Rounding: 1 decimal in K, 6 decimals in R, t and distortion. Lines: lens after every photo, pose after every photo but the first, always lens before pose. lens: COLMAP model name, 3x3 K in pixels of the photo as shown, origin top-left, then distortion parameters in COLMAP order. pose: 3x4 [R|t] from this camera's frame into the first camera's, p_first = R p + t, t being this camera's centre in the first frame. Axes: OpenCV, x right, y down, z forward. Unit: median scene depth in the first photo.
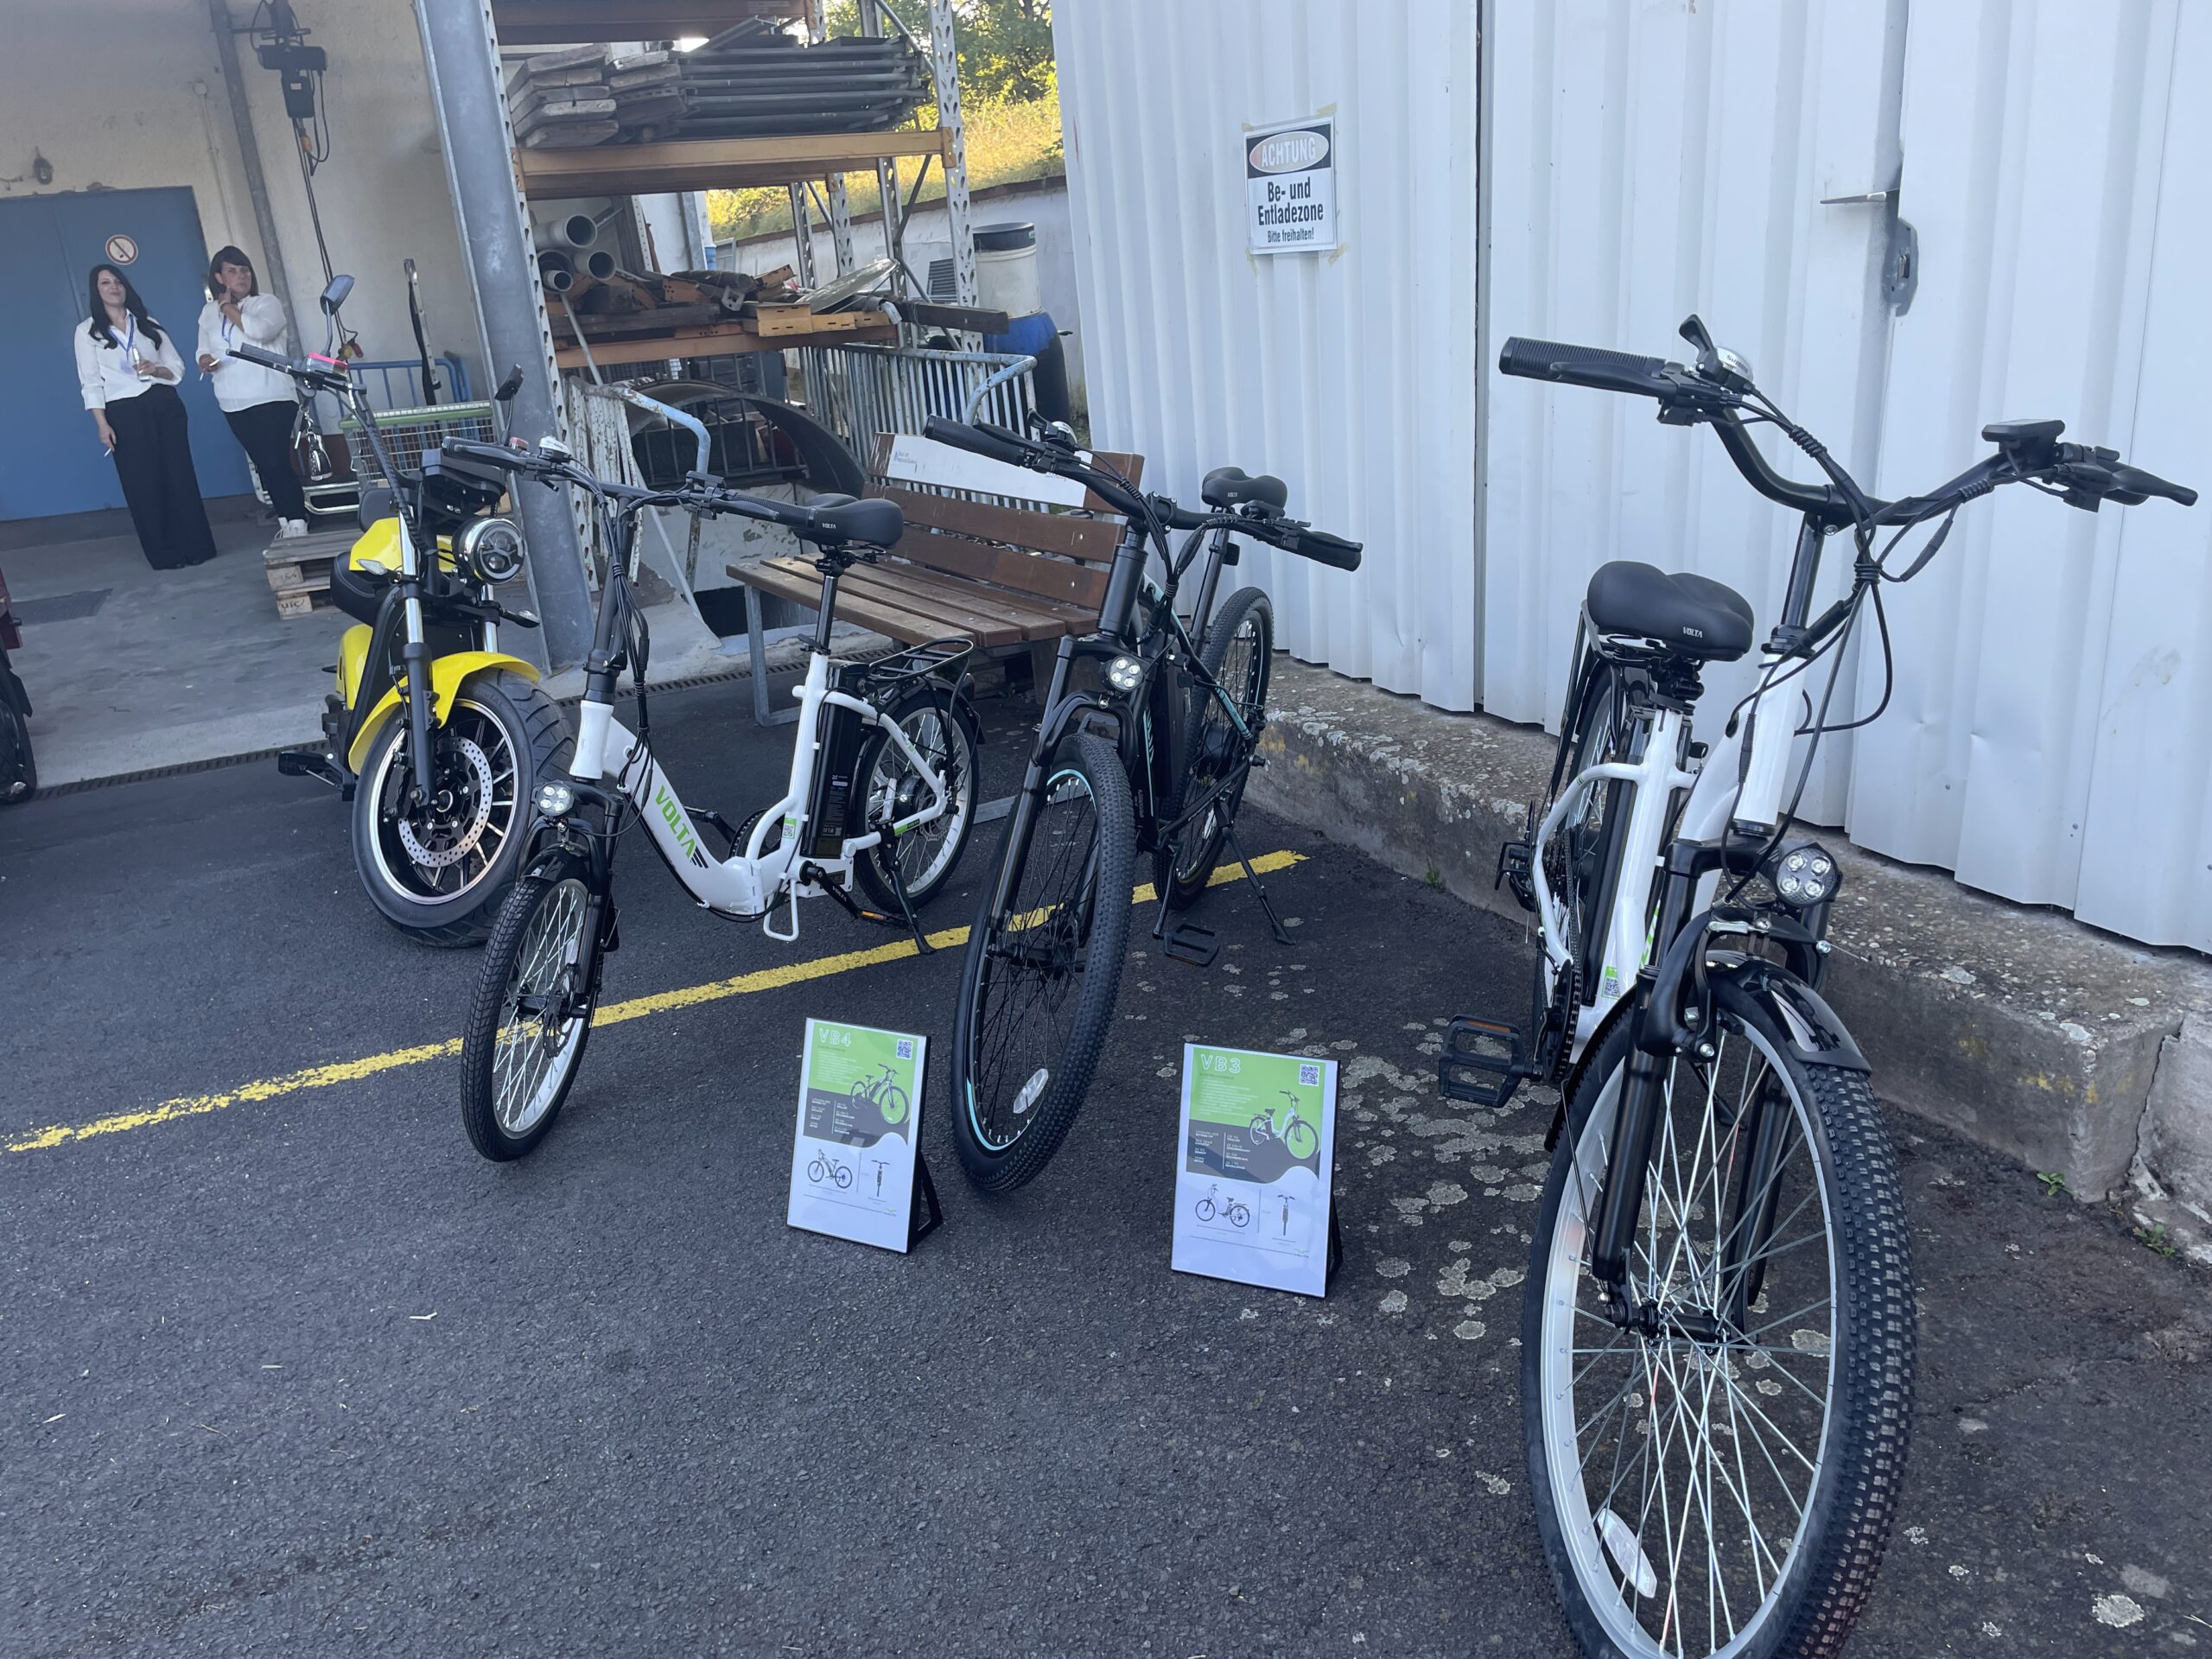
lens RADIAL K [[1711.7, 0, 1106.0], [0, 1711.7, 829.5], [0, 0, 1]] dist [-0.011648, -0.010974]
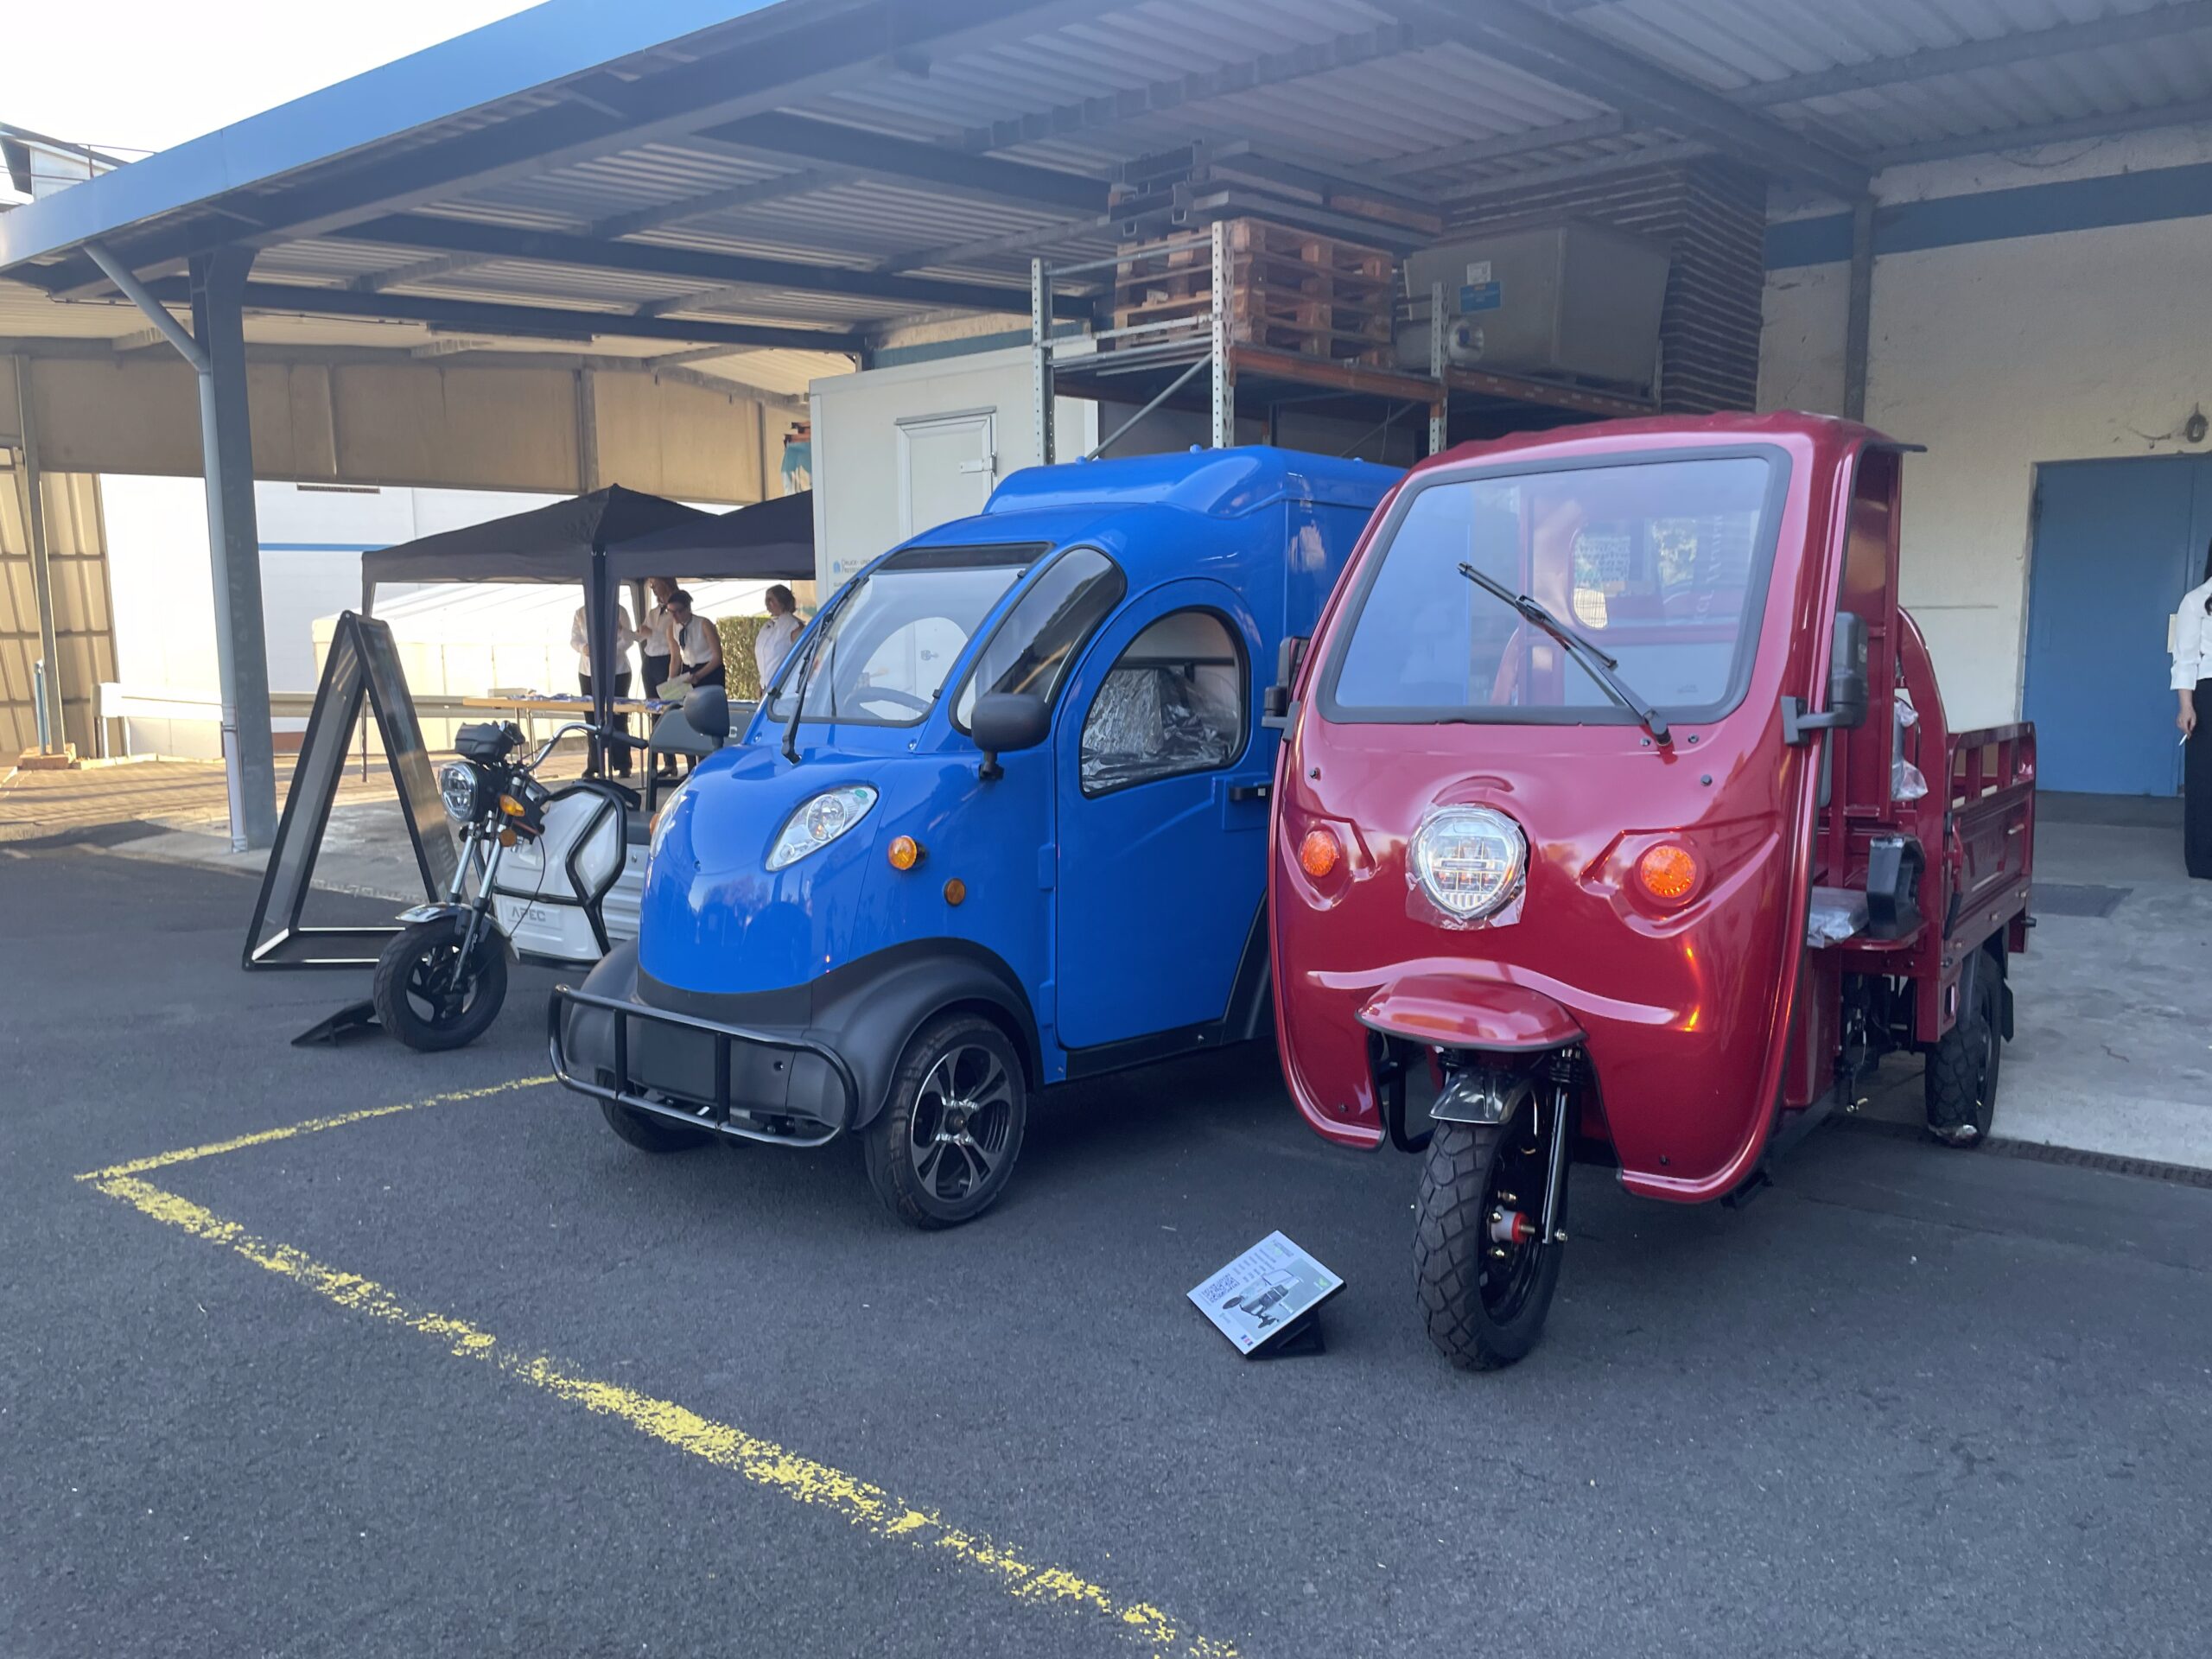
lens RADIAL K [[1661.3, 0, 1106.0], [0, 1661.3, 829.5], [0, 0, 1]] dist [0.027125, -0.001219]
pose [[0.473349, 0.165258, -0.865234, -0.128343], [-0.297593, 0.954494, 0.019500, -0.041600], [0.829083, 0.248258, 0.500988, 0.172829]]
